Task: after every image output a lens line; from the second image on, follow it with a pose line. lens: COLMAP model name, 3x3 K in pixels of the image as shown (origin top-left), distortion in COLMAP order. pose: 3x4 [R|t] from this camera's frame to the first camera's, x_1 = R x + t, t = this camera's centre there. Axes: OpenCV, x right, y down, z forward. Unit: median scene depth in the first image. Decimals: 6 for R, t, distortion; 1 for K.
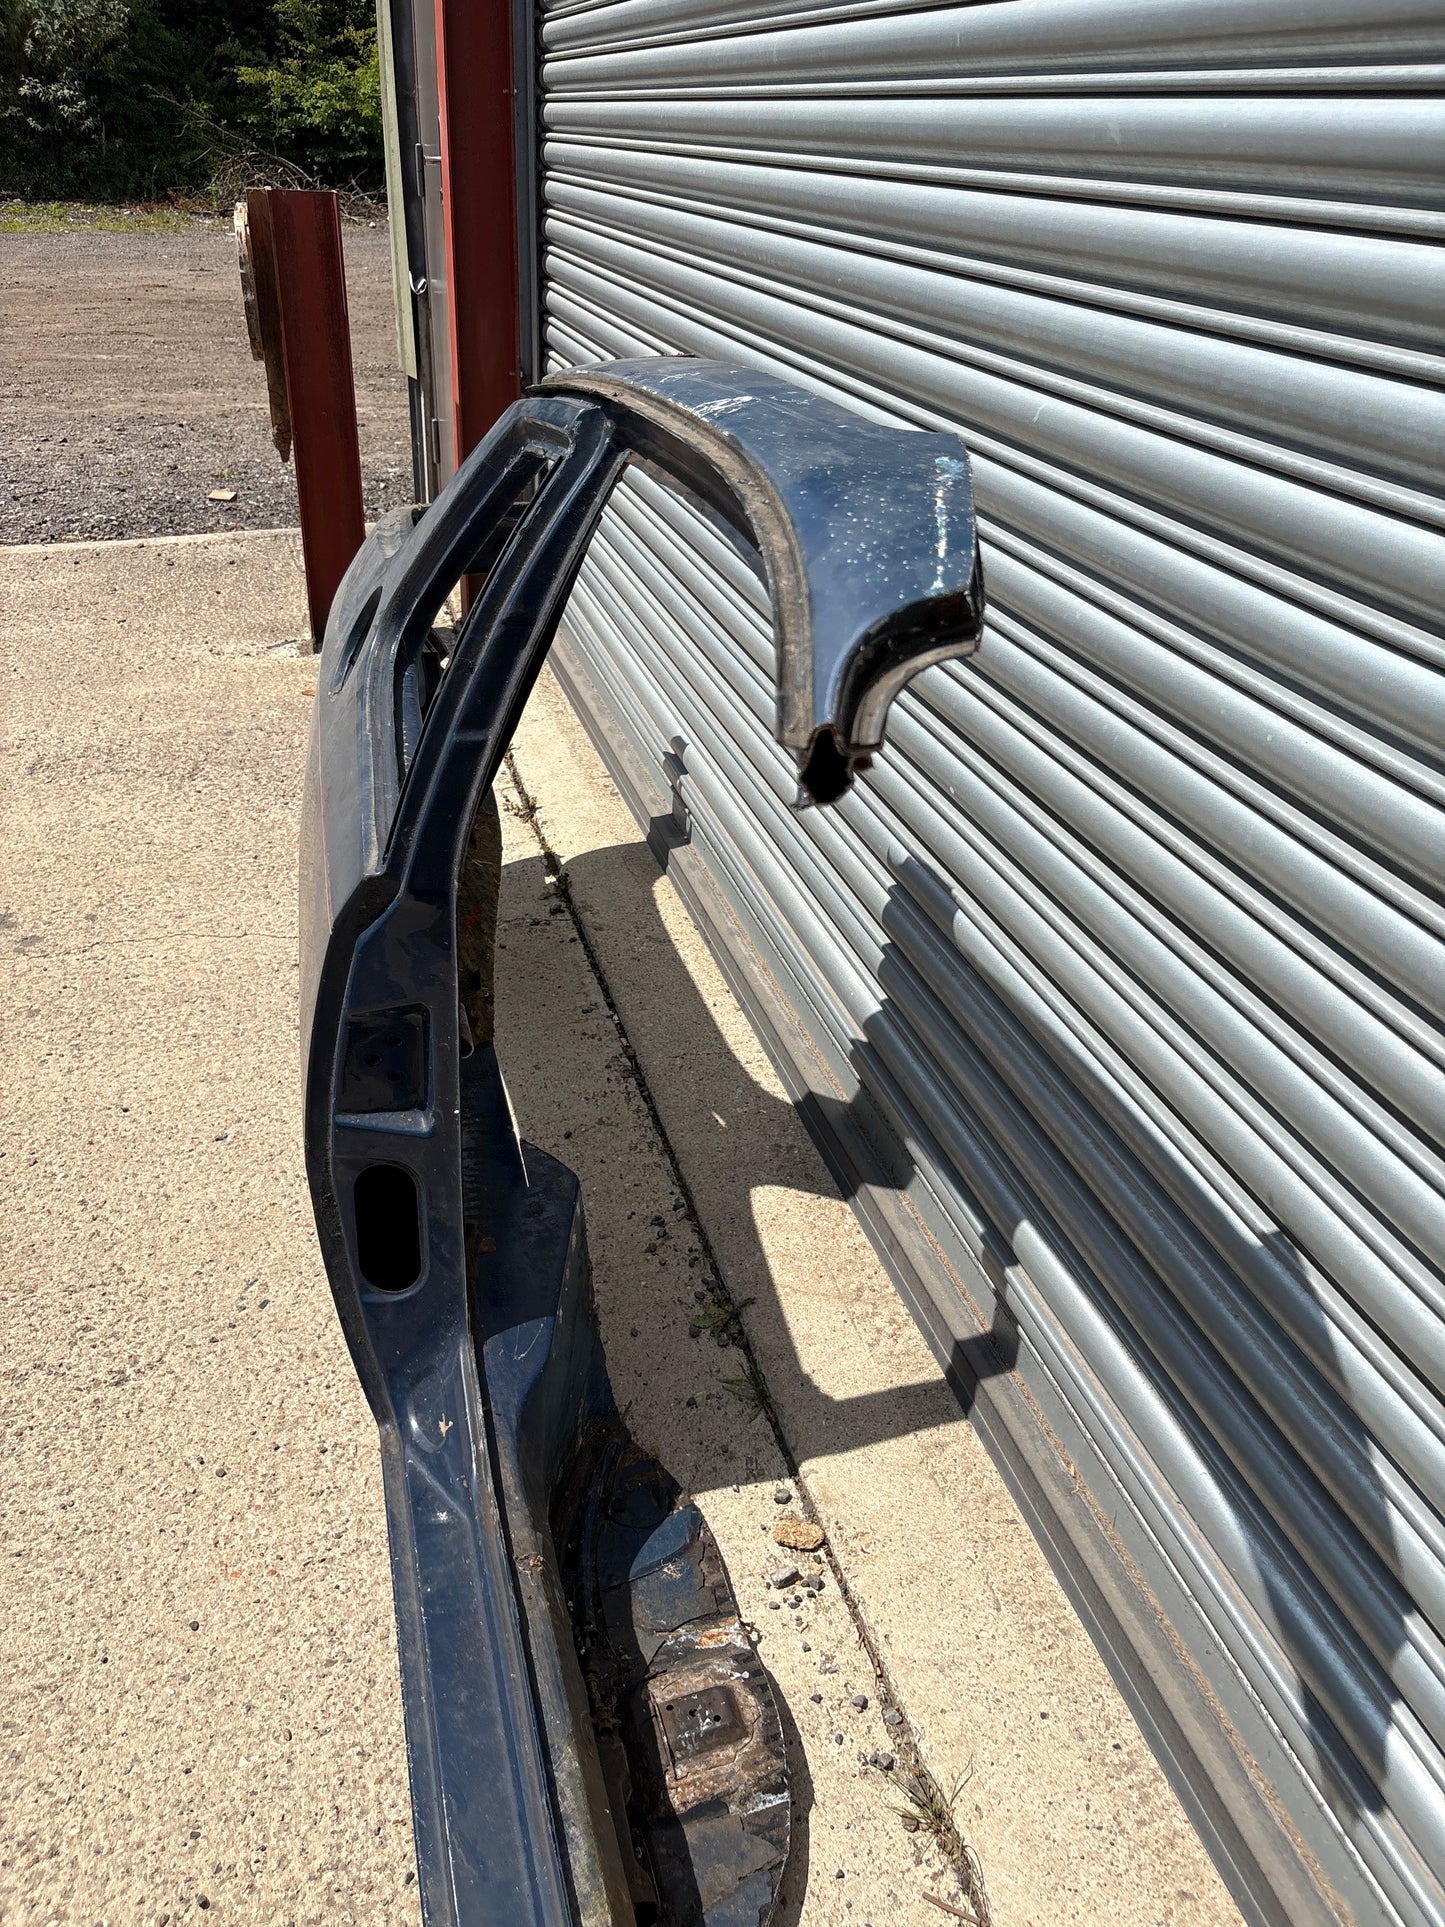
lens RADIAL K [[1465.1, 0, 723.8], [0, 1465.1, 966.1], [0, 0, 1]] dist [0.003645, 0.005334]
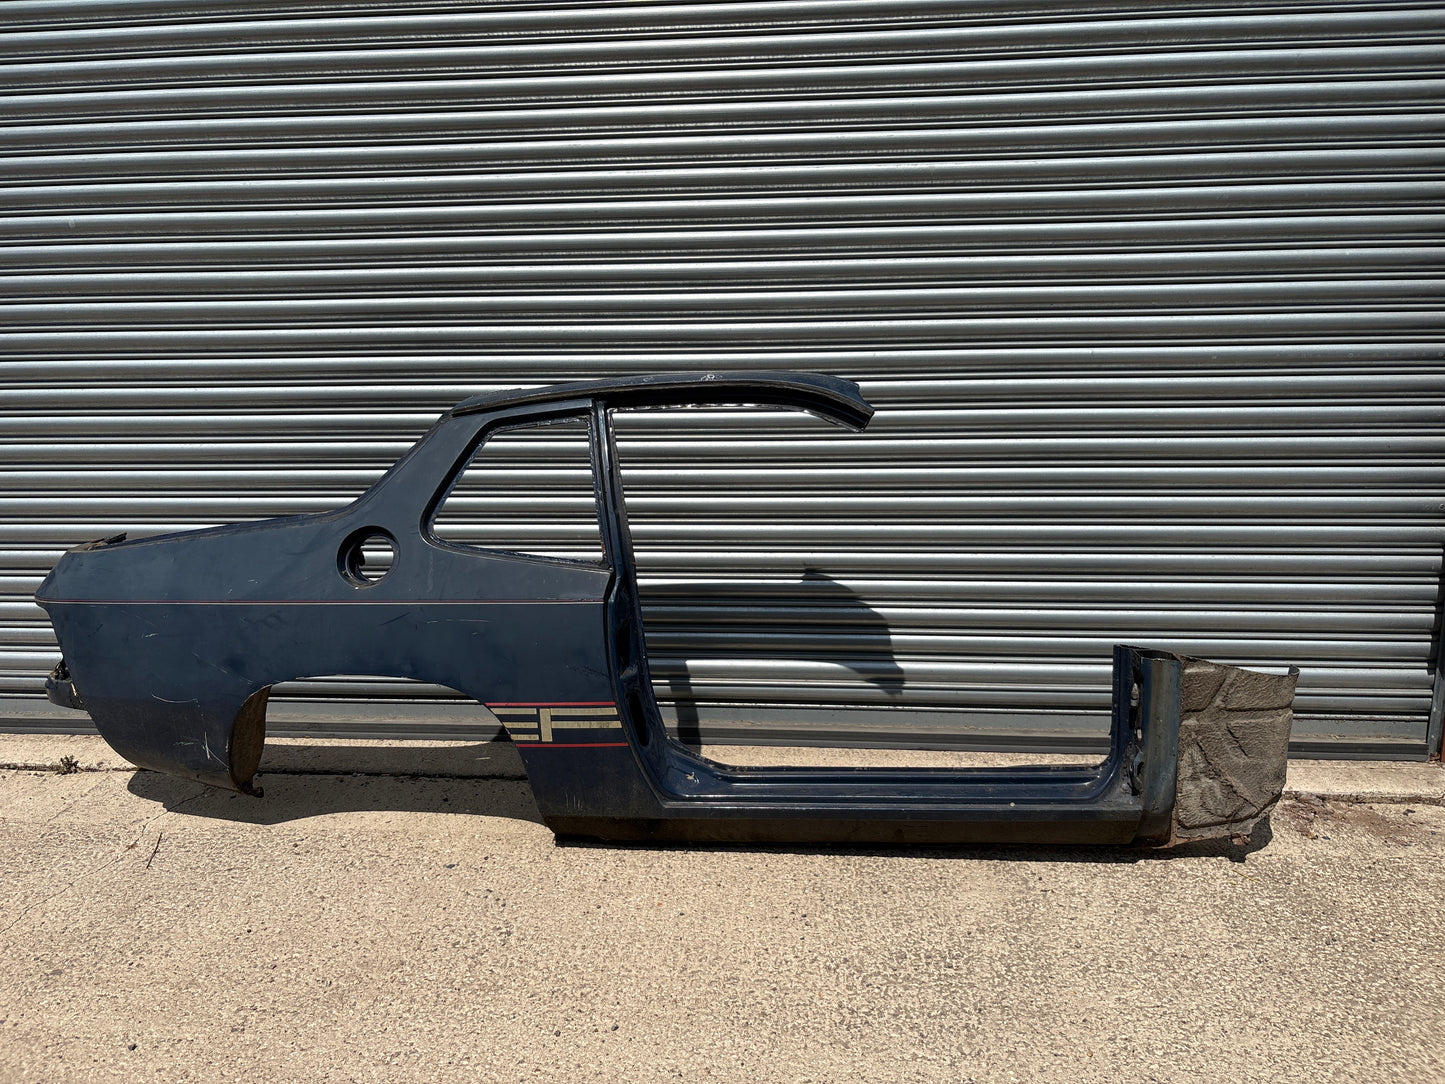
lens RADIAL K [[1108.0, 0, 712.1], [0, 1108.0, 566.9], [0, 0, 1]] dist [0.004097, 0.001390]
pose [[0.359993, -0.265644, 0.894337, -1.572980], [0.490072, 0.869544, 0.061013, -0.080414], [-0.793873, 0.416325, 0.443214, -0.001715]]
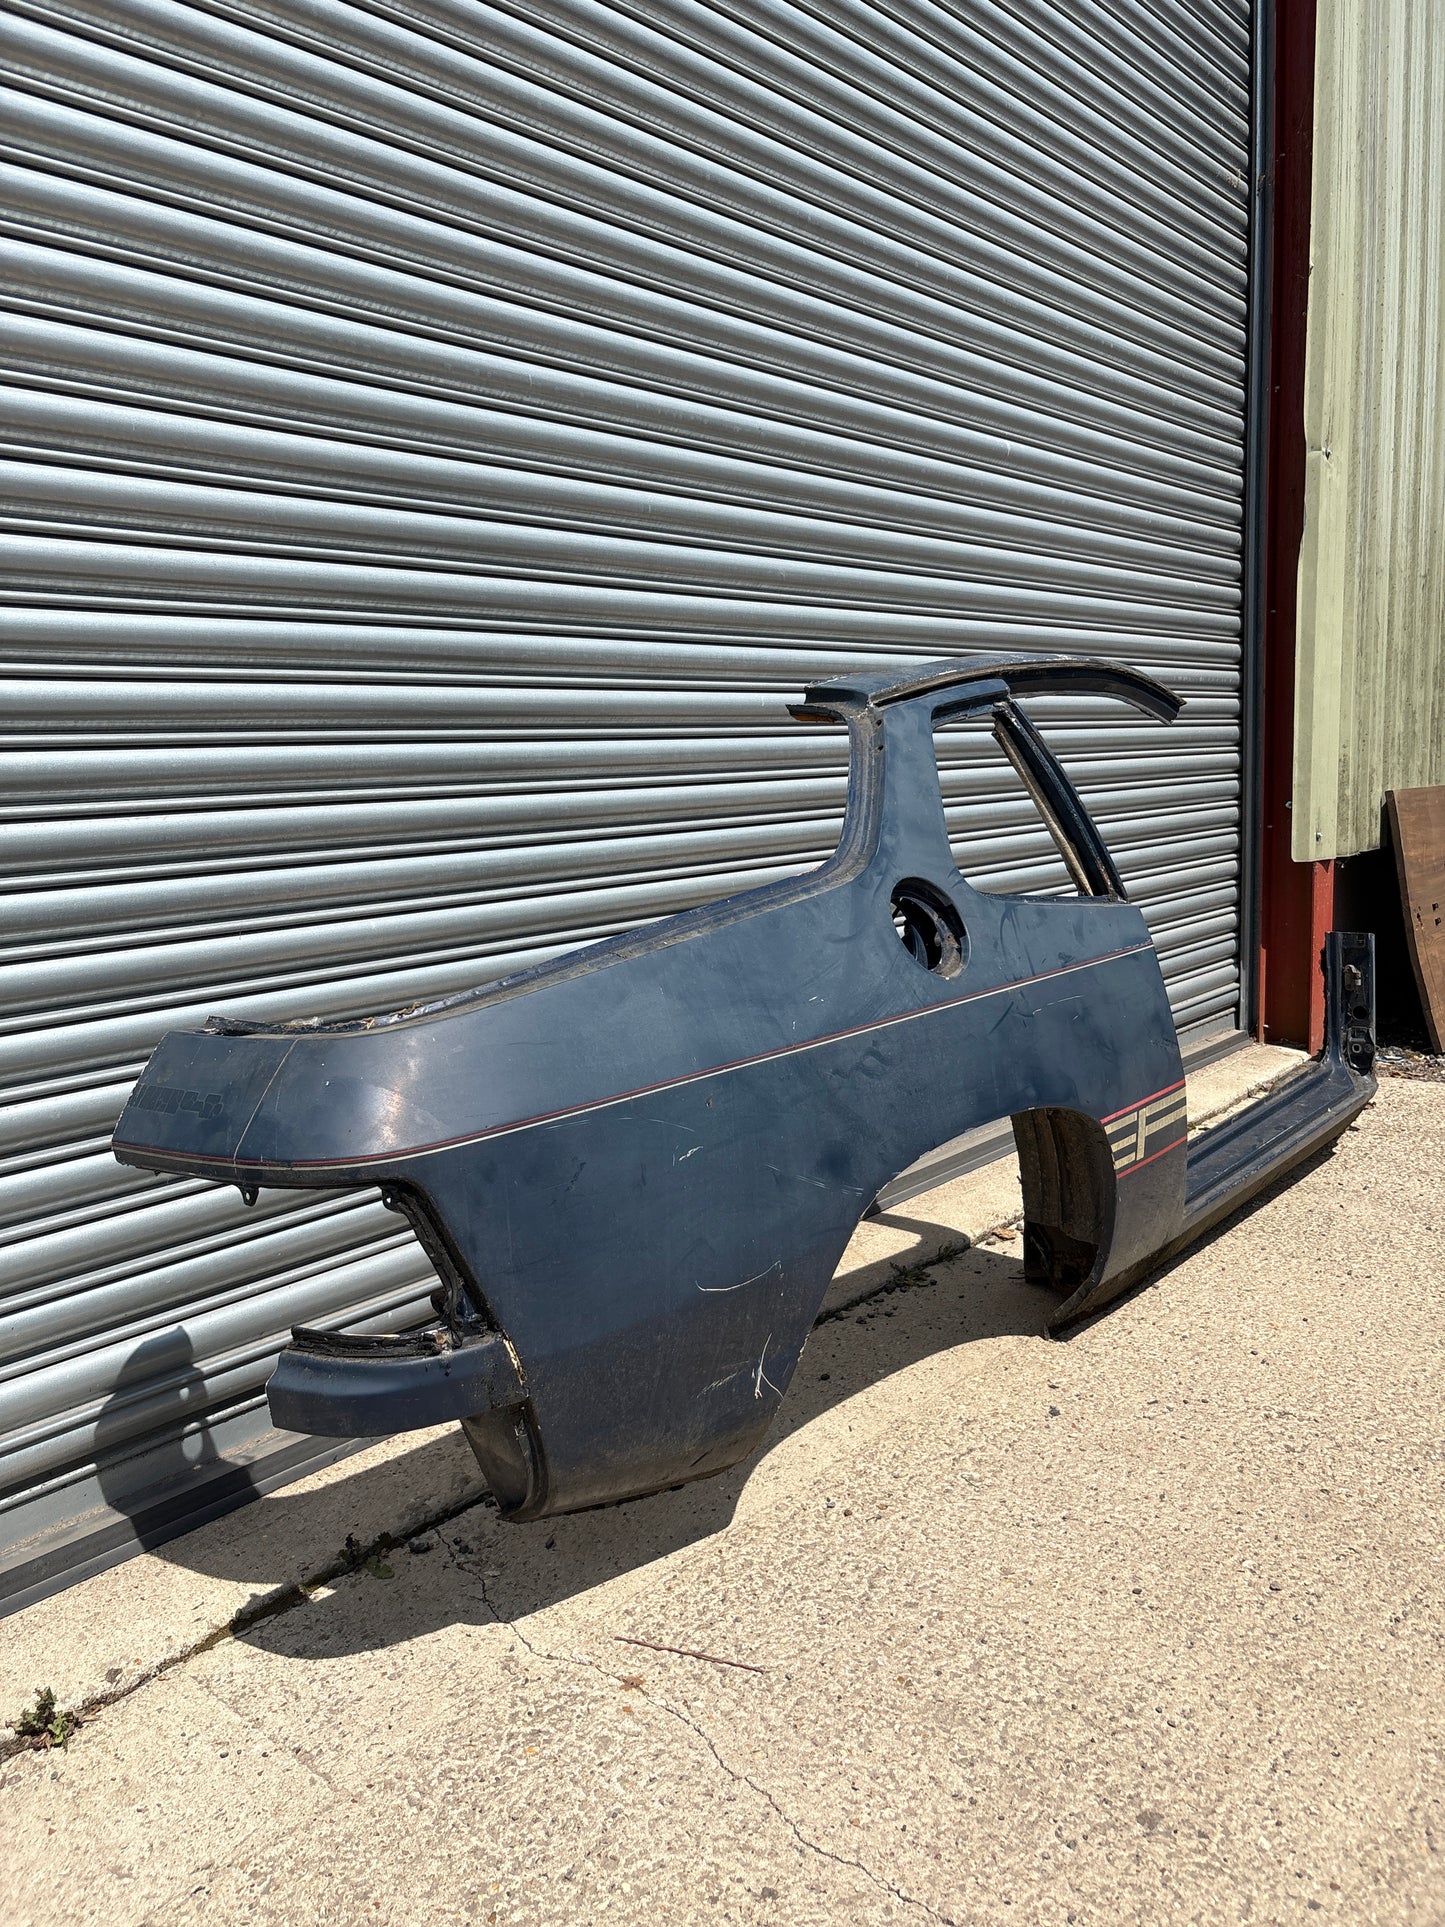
lens RADIAL K [[1472.7, 0, 723.4], [0, 1472.7, 959.1], [0, 0, 1]] dist [0.020572, 0.003070]
pose [[-0.559536, -0.139976, 0.816900, -1.234304], [0.416228, 0.804871, 0.423010, -0.842338], [-0.716711, 0.576706, -0.392092, 1.775577]]
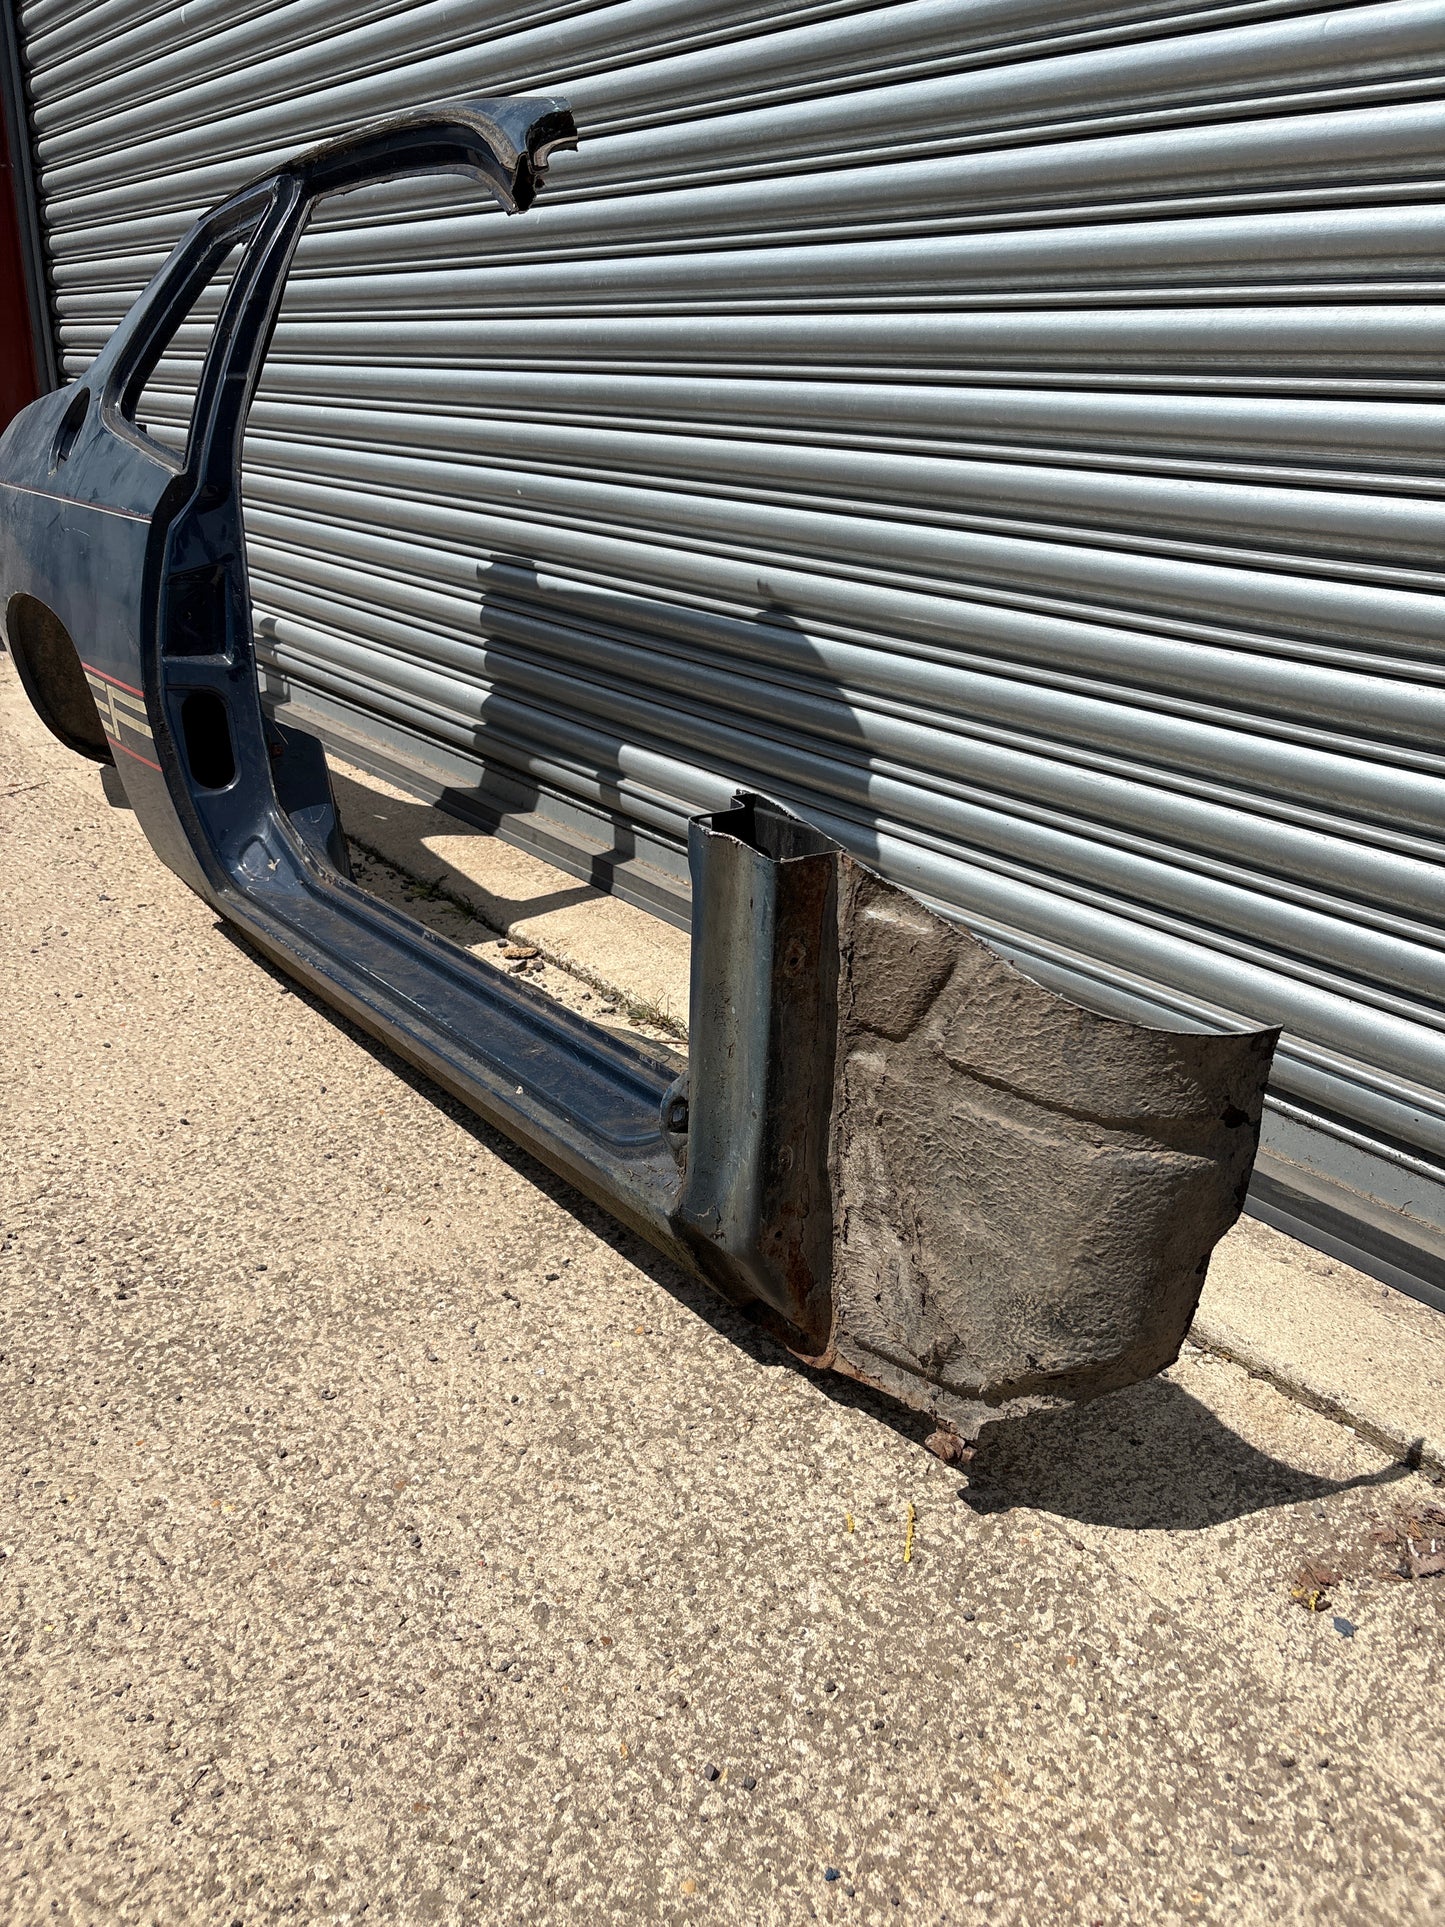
lens RADIAL K [[1477.6, 0, 714.7], [0, 1477.6, 958.2], [0, 0, 1]] dist [0.004097, 0.001390]
pose [[0.929059, -0.150311, 0.338018, -0.263711], [0.191810, 0.977042, -0.092724, 0.557863], [-0.316321, 0.150981, 0.936561, -0.437057]]
